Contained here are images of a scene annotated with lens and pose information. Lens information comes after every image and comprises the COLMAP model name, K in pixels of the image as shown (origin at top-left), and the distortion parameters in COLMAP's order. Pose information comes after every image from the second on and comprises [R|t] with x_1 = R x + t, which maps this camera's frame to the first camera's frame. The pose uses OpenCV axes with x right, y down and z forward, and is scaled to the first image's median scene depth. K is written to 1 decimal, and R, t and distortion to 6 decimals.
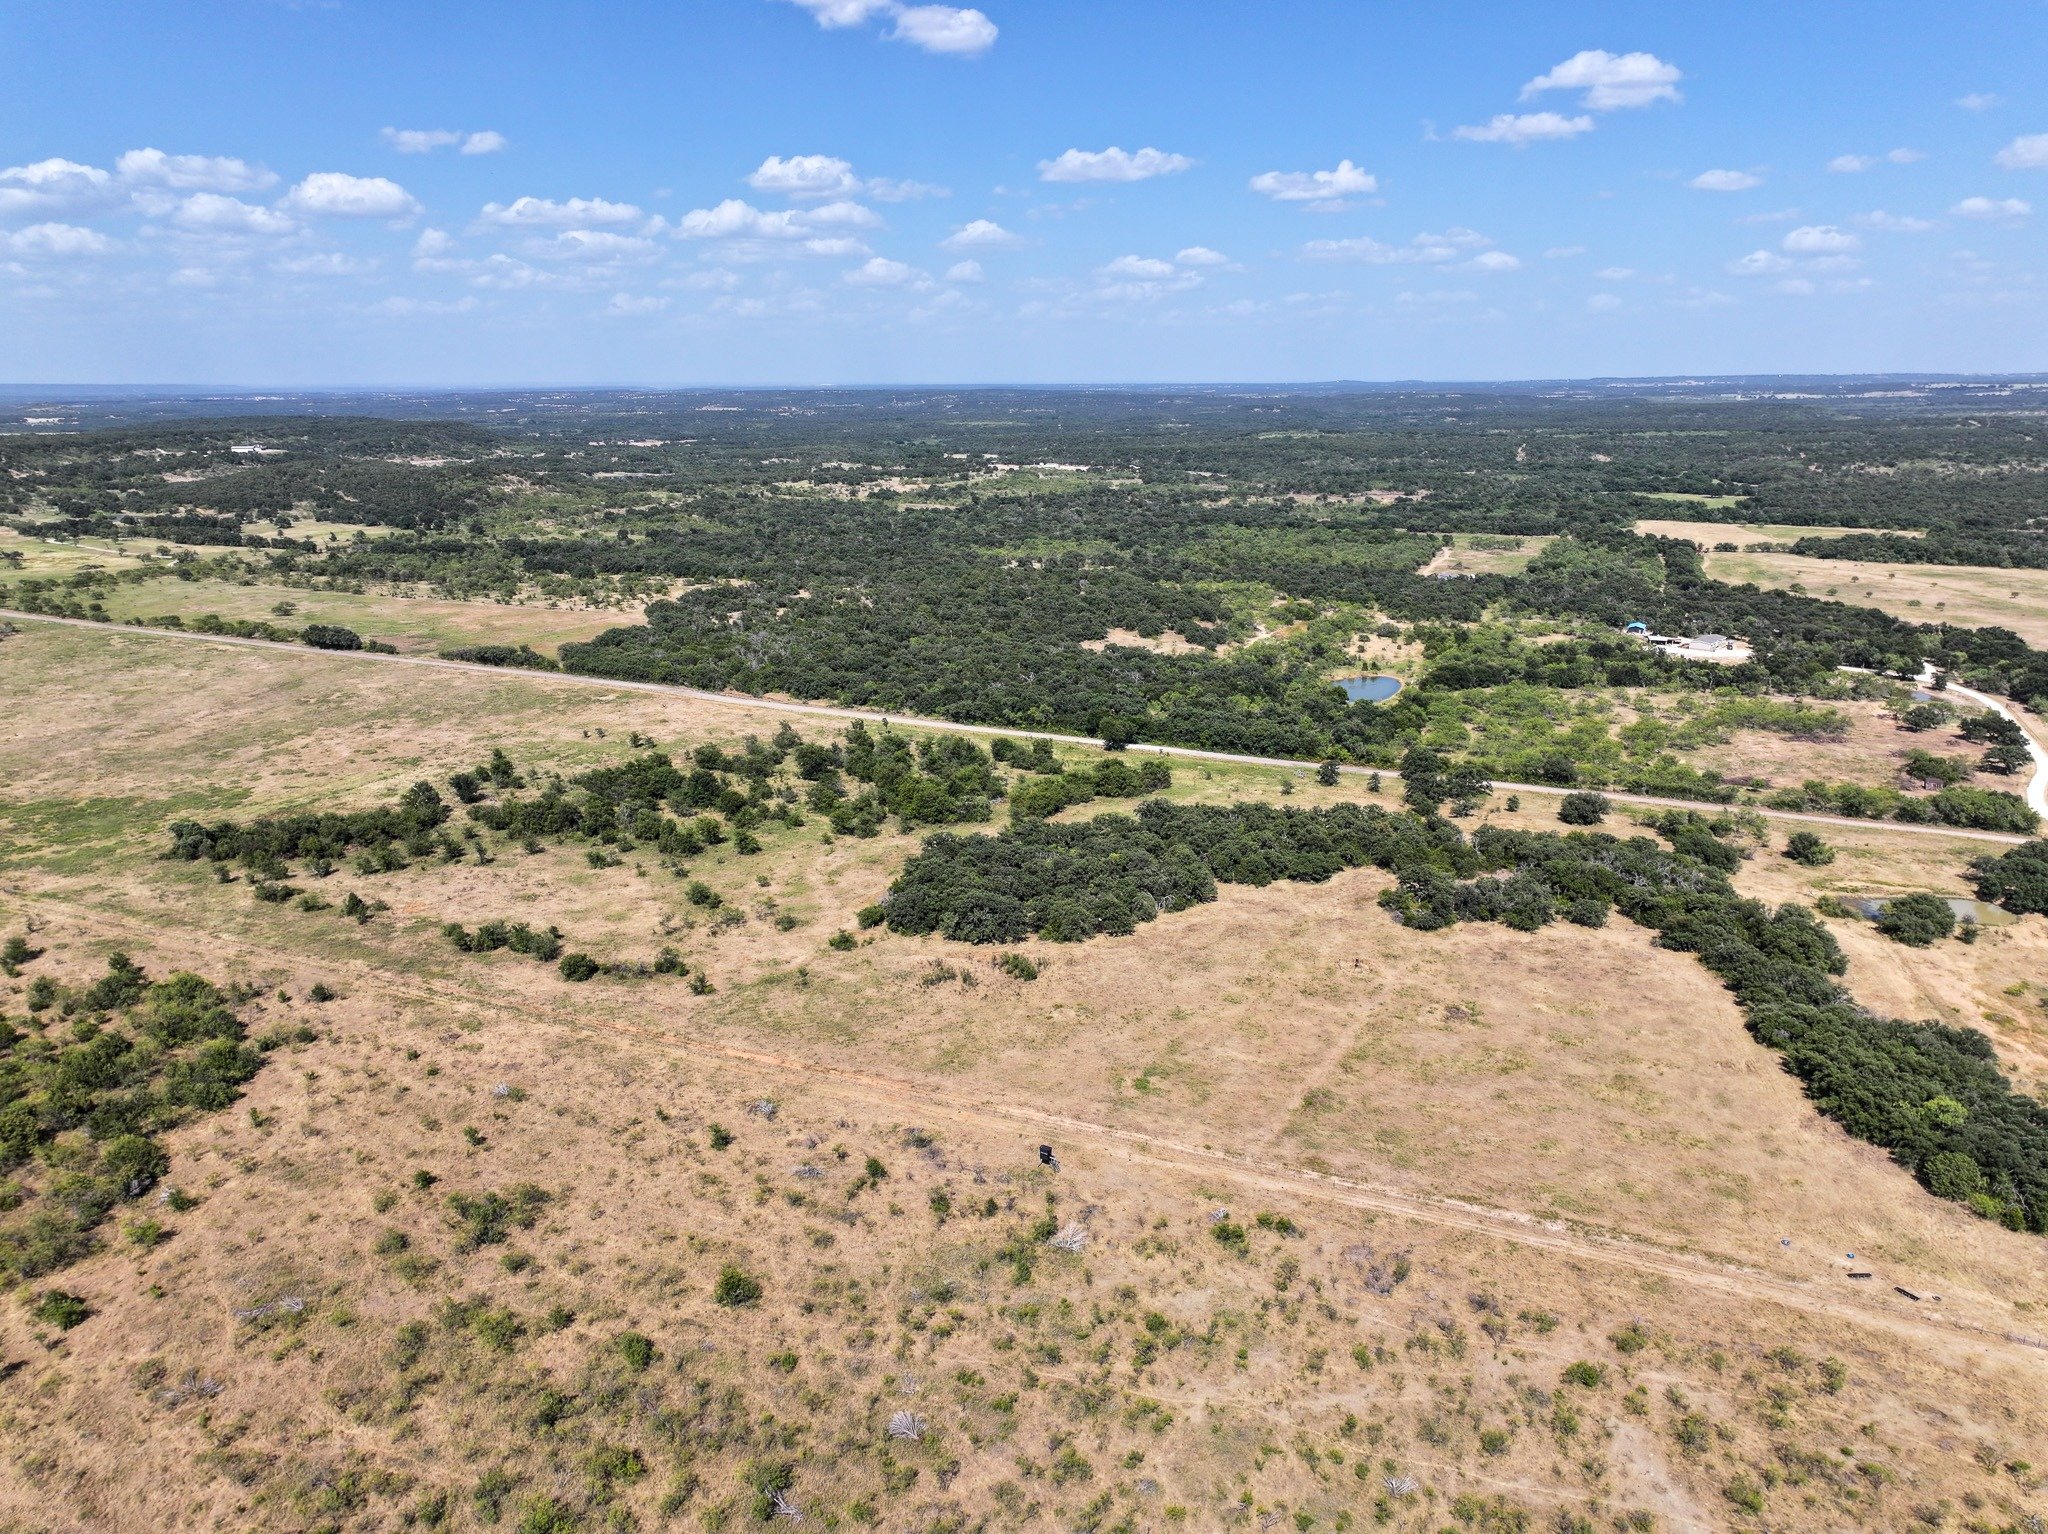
lens RADIAL K [[1433.1, 0, 1033.8], [0, 1433.1, 768.5], [0, 0, 1]] dist [-0.004641, 0.014423]
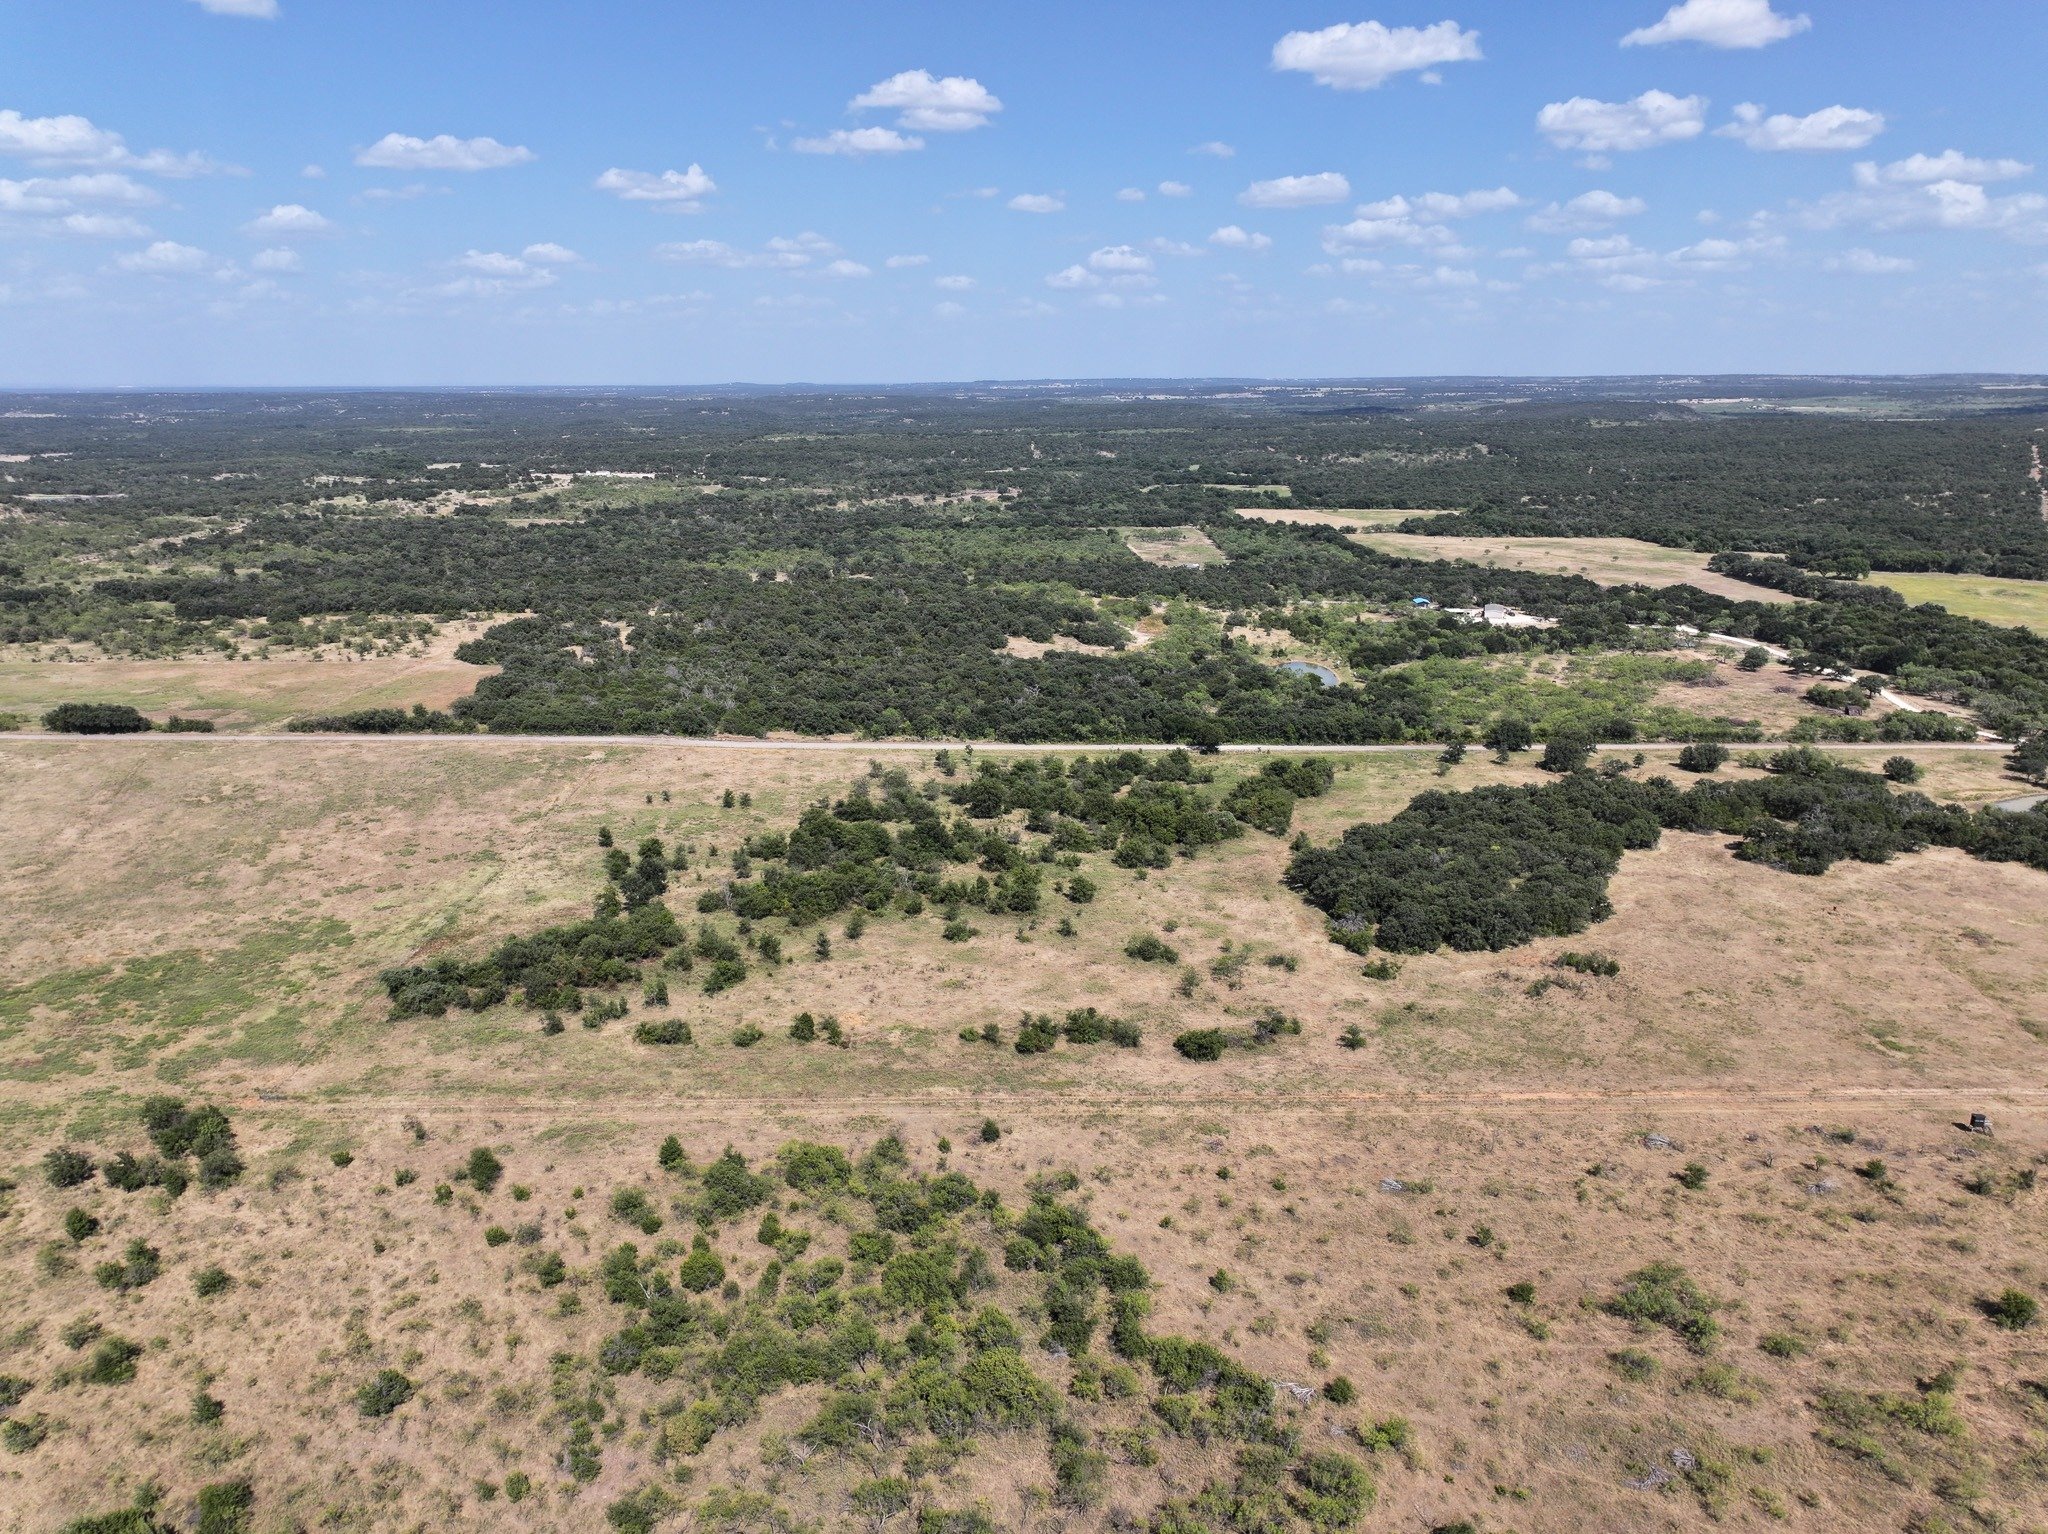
lens RADIAL K [[1433.1, 0, 1014.3], [0, 1433.1, 760.4], [0, 0, 1]] dist [-0.004641, 0.014423]
pose [[0.911349, -0.104430, 0.398168, -0.355807], [0.107100, 0.994126, 0.015600, -0.029321], [-0.397459, 0.028427, 0.917180, 0.108289]]
